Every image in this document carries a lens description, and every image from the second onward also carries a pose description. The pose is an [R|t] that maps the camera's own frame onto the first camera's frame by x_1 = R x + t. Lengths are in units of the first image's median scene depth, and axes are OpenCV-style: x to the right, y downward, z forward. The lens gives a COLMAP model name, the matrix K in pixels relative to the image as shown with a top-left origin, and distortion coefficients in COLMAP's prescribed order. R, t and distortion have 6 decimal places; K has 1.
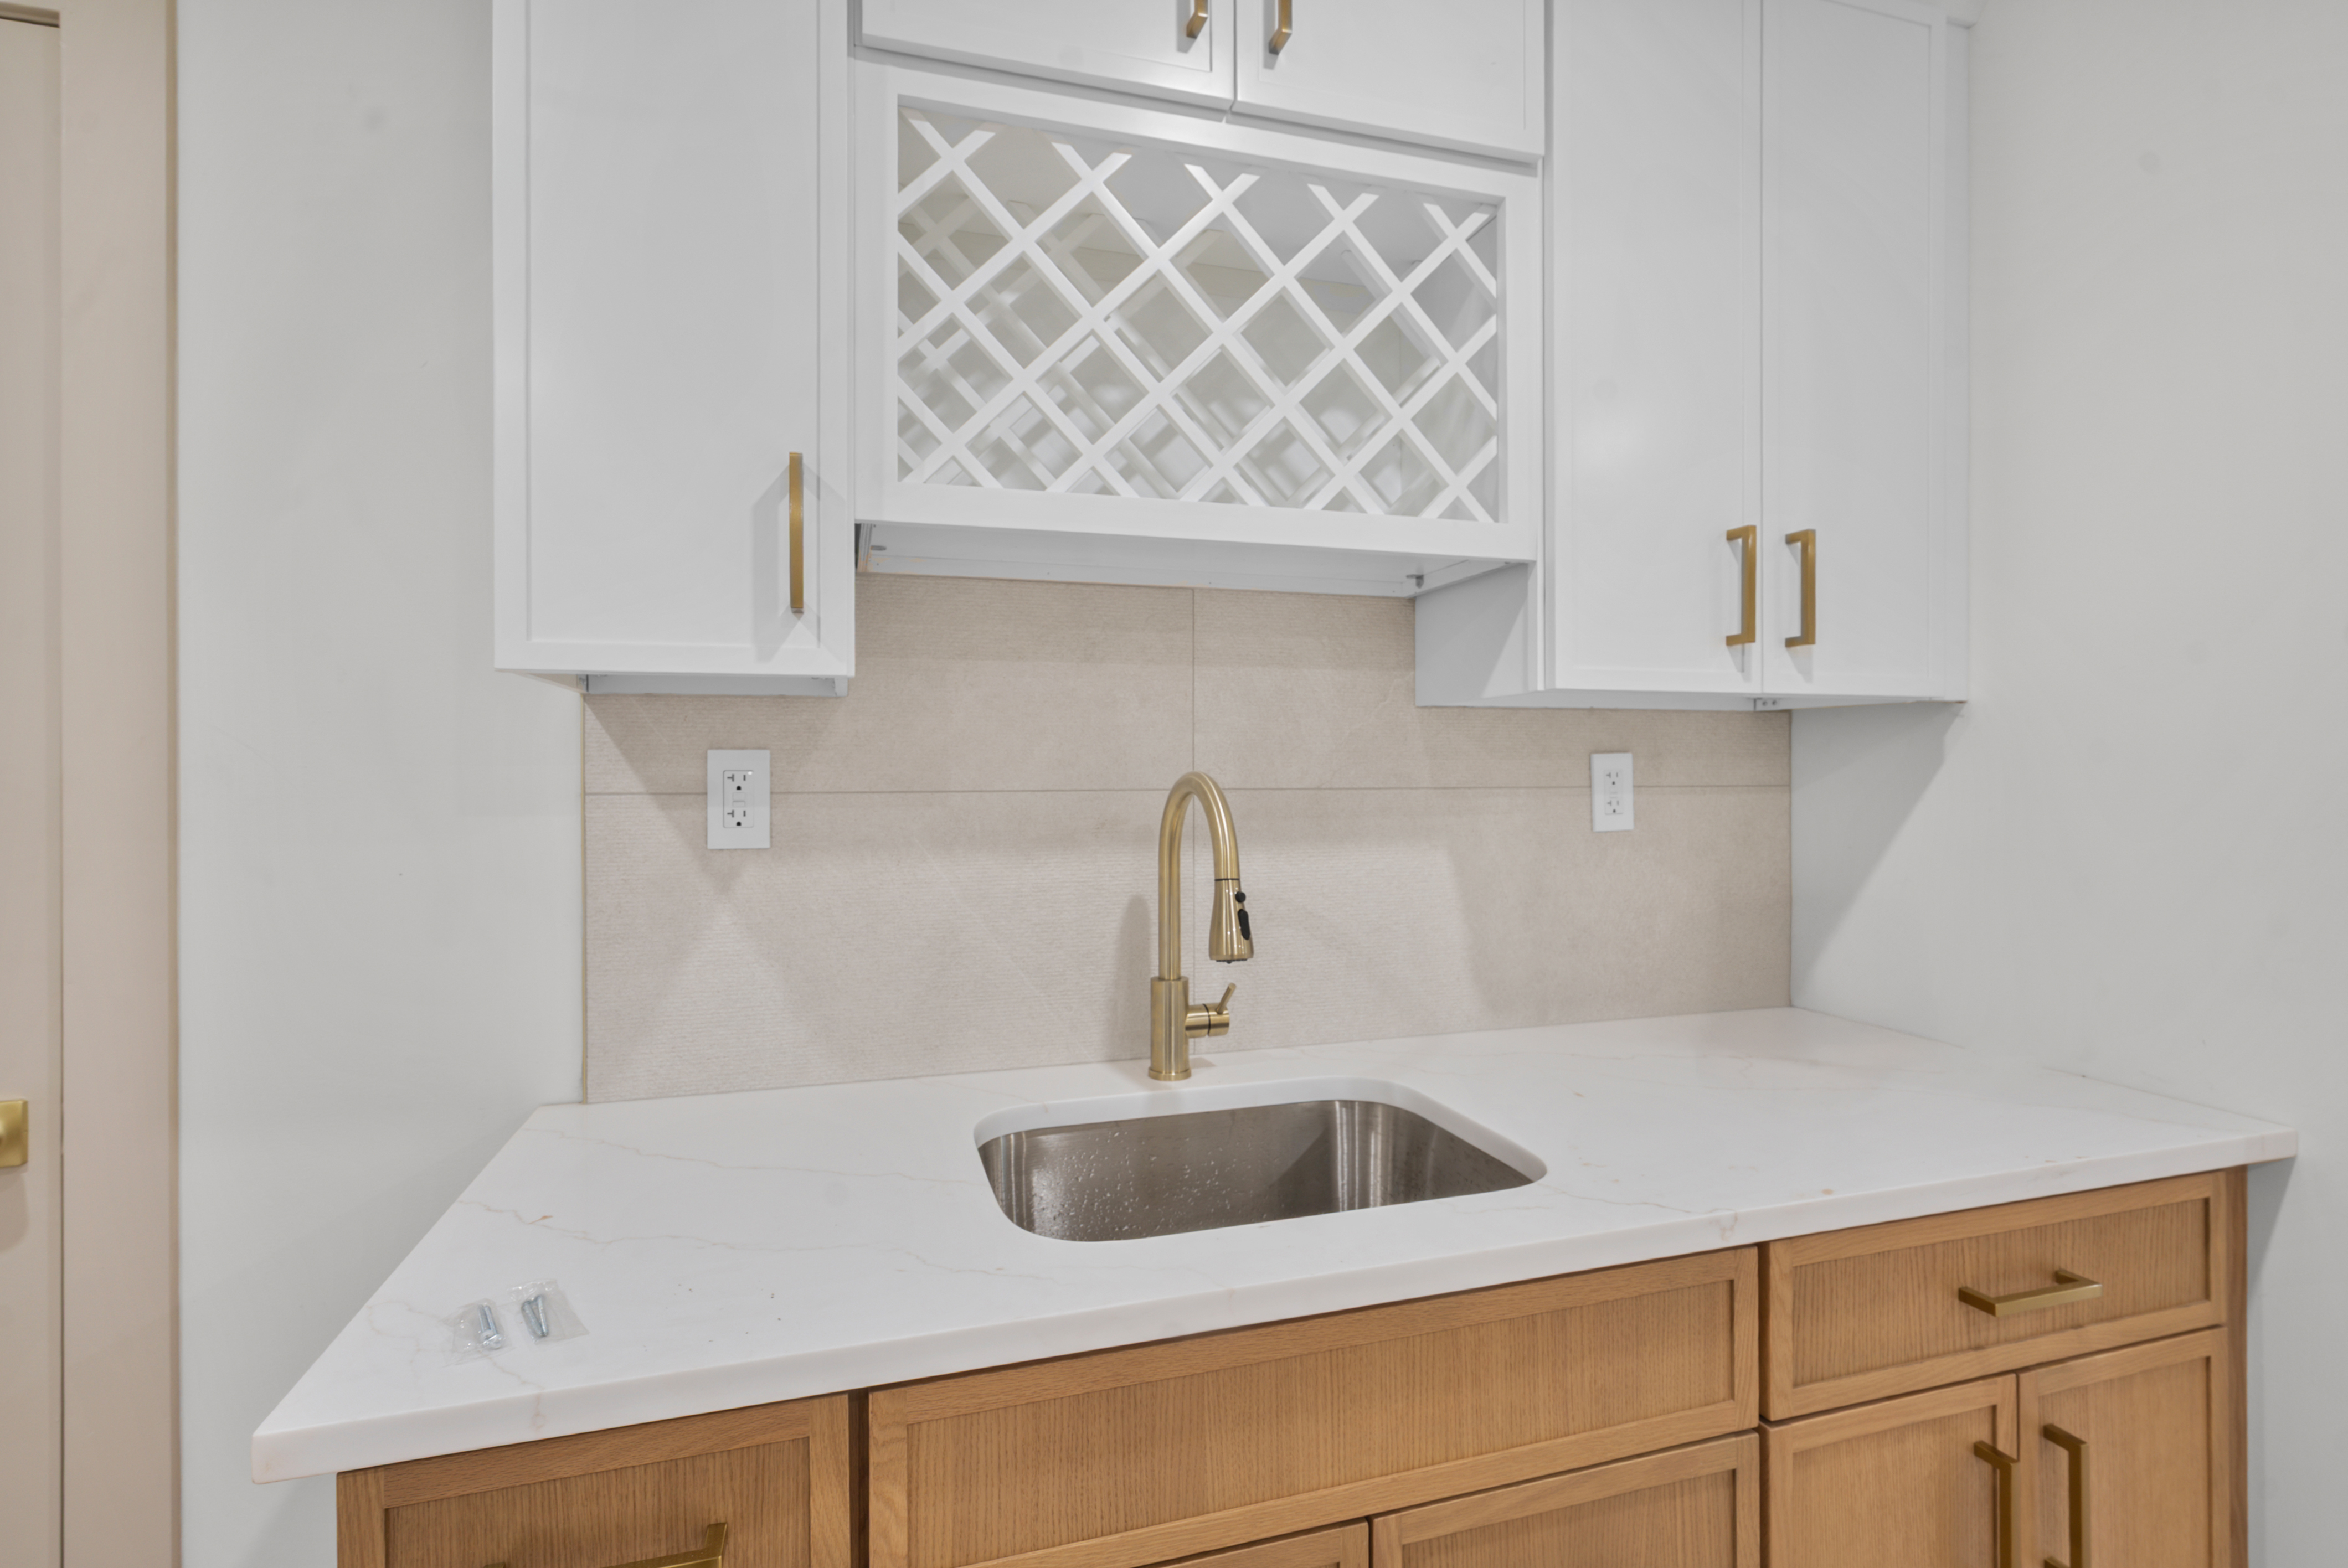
lens RADIAL K [[1114.4, 0, 1174.7], [0, 1114.4, 774.1], [0, 0, 1]] dist [-0.006033, -0.001185]
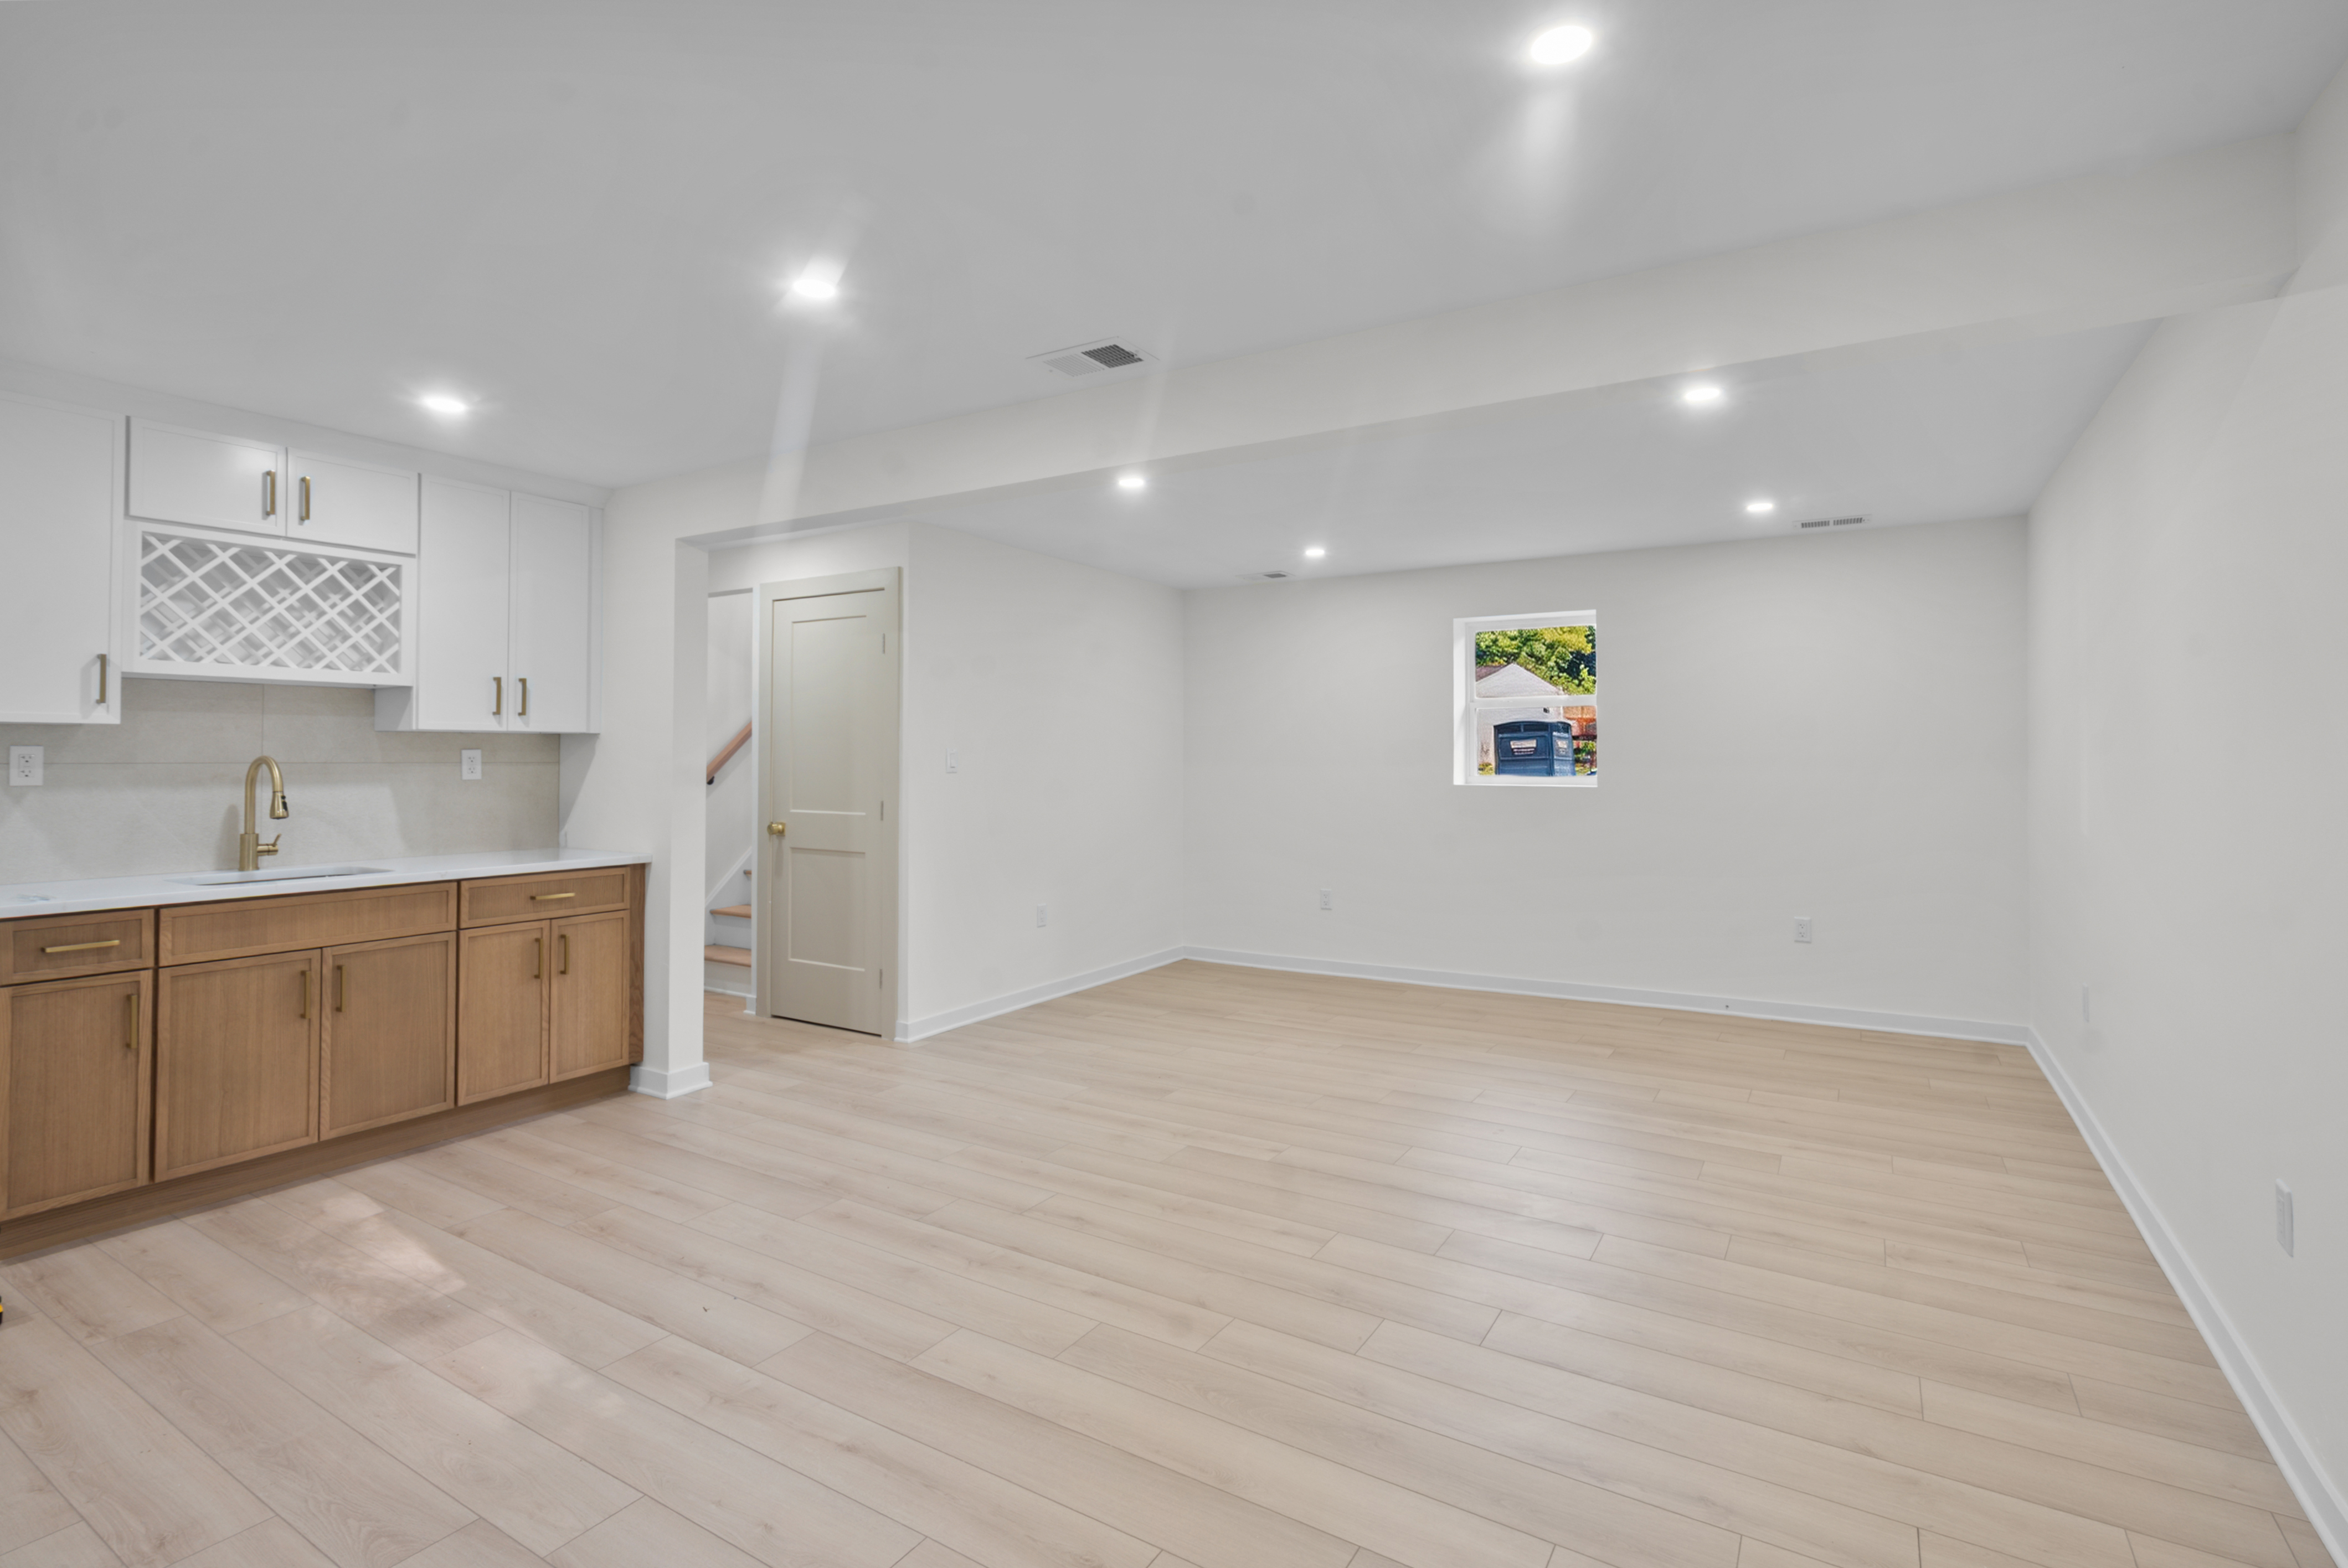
lens RADIAL K [[1114.4, 0, 1202.6], [0, 1114.4, 738.1], [0, 0, 1]] dist [-0.006033, -0.001185]
pose [[0.741557, 0.015196, 0.670717, -0.102850], [0.000707, 0.999725, -0.023432, 0.020457], [-0.670889, 0.017851, 0.741343, -2.654004]]
